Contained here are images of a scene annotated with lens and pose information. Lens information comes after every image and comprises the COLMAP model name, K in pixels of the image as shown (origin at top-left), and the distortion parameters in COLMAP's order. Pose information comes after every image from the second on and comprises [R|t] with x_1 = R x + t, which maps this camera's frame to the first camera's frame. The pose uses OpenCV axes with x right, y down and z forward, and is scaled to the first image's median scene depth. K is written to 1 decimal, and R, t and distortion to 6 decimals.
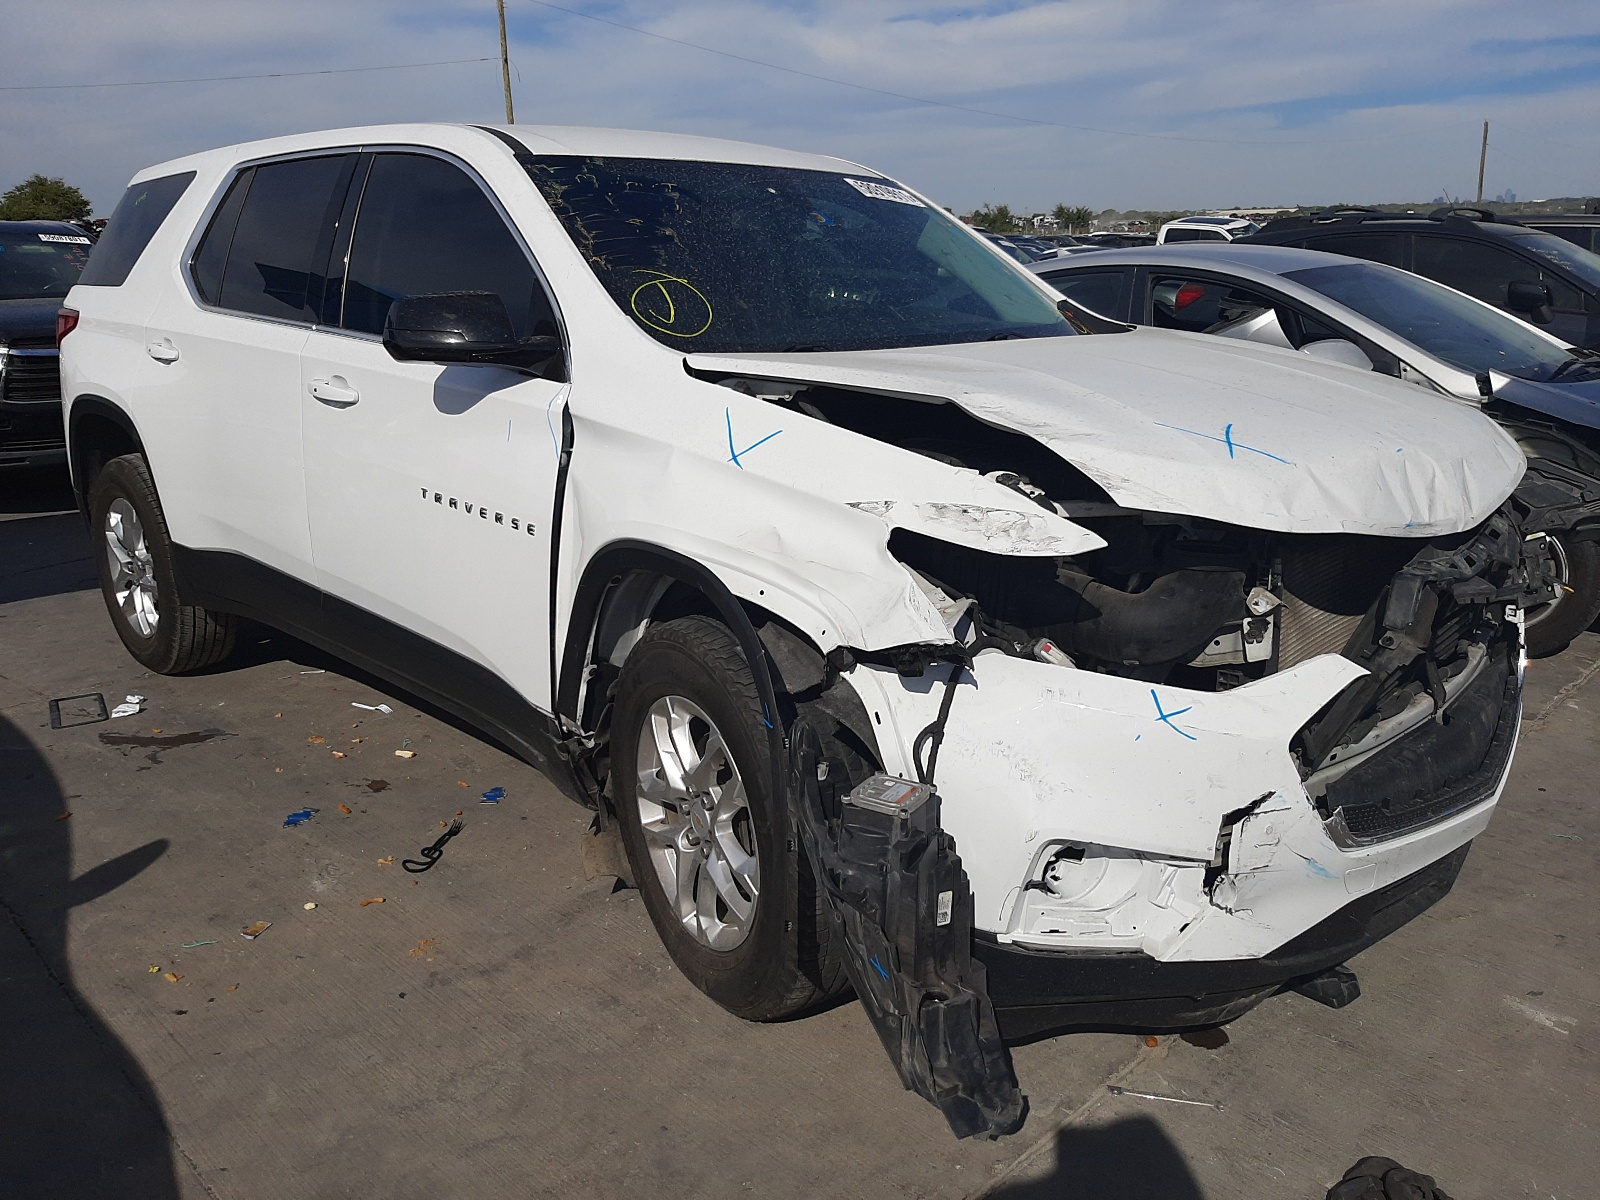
lens RADIAL K [[1244.8, 0, 801.1], [0, 1244.8, 593.5], [0, 0, 1]] dist [0.122774, -0.234482]
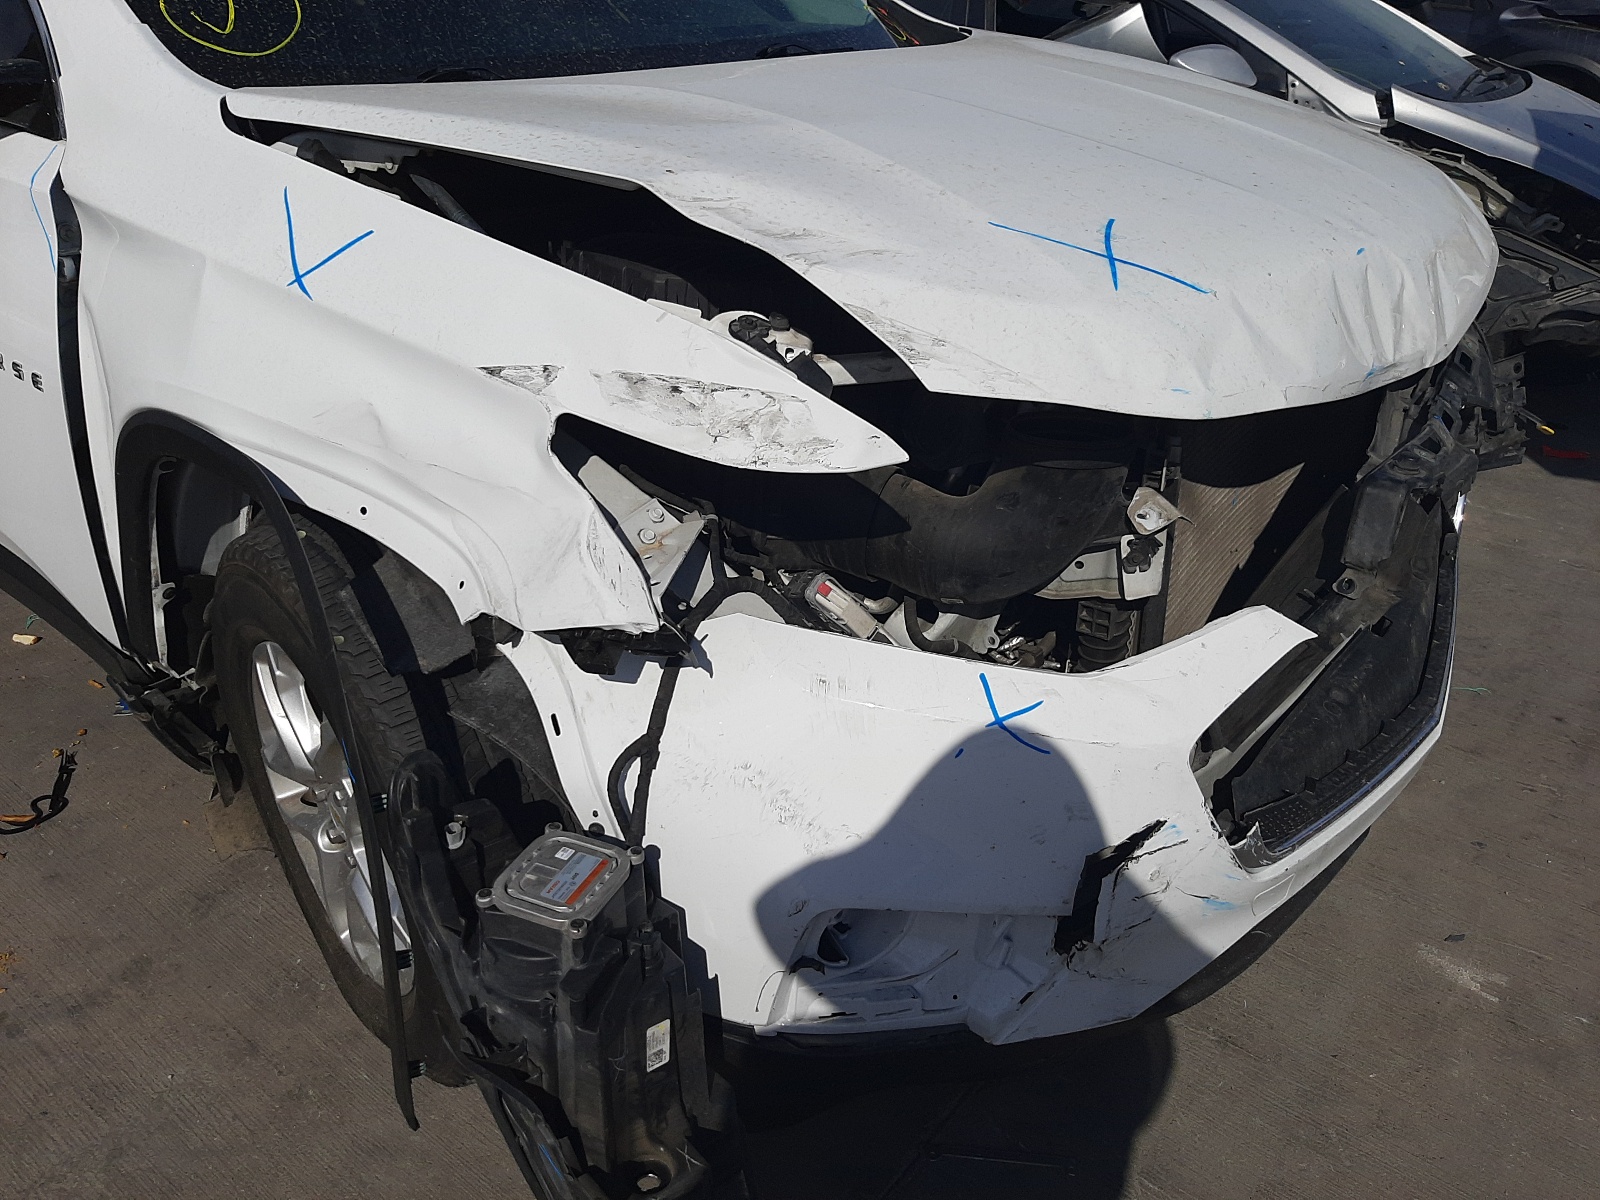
lens RADIAL K [[1244.8, 0, 801.1], [0, 1244.8, 593.5], [0, 0, 1]] dist [0.122774, -0.234482]
pose [[0.992022, -0.052583, 0.114571, 0.113697], [0.026432, 0.975411, 0.218805, -0.095657], [-0.123260, -0.214031, 0.969019, 0.392215]]
